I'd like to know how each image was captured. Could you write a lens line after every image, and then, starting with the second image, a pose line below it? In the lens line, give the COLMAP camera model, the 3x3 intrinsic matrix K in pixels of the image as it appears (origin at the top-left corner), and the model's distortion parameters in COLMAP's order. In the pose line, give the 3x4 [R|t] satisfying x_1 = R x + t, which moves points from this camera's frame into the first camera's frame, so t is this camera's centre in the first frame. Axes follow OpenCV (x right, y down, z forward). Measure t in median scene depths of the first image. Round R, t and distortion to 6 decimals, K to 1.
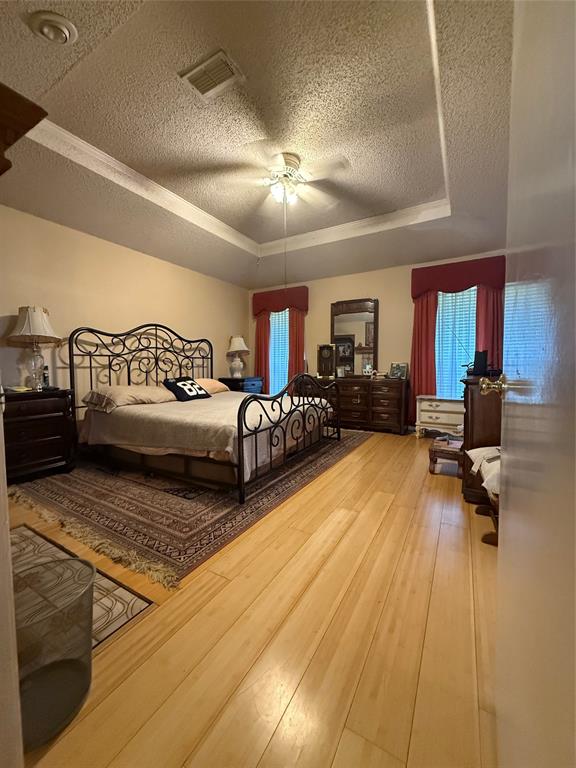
lens RADIAL K [[303.5, 0, 287.1], [0, 303.5, 380.2], [0, 0, 1]] dist [0.001679, 0.000899]
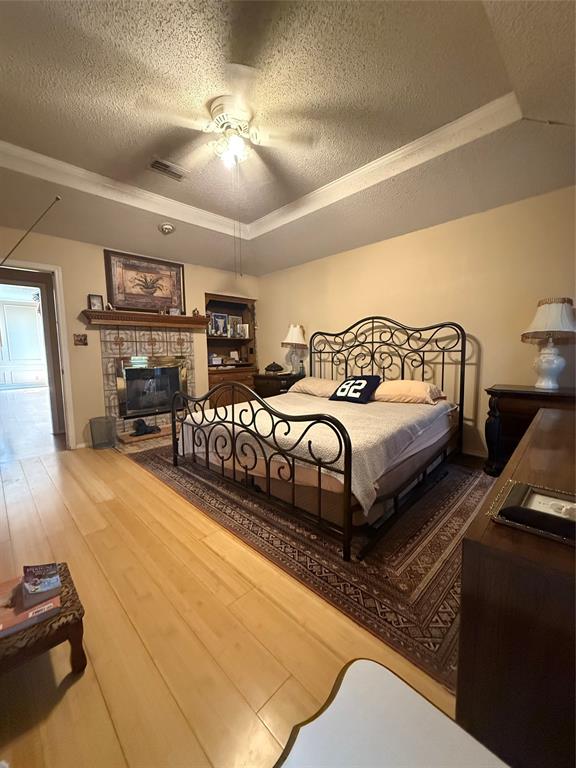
lens RADIAL K [[303.5, 0, 287.3], [0, 303.5, 382.5], [0, 0, 1]] dist [0.001679, 0.000899]
pose [[-0.260664, 0.106047, -0.959588, 0.692398], [-0.029461, 0.992612, 0.117700, -0.107520], [0.964980, 0.058950, -0.255614, 1.241330]]
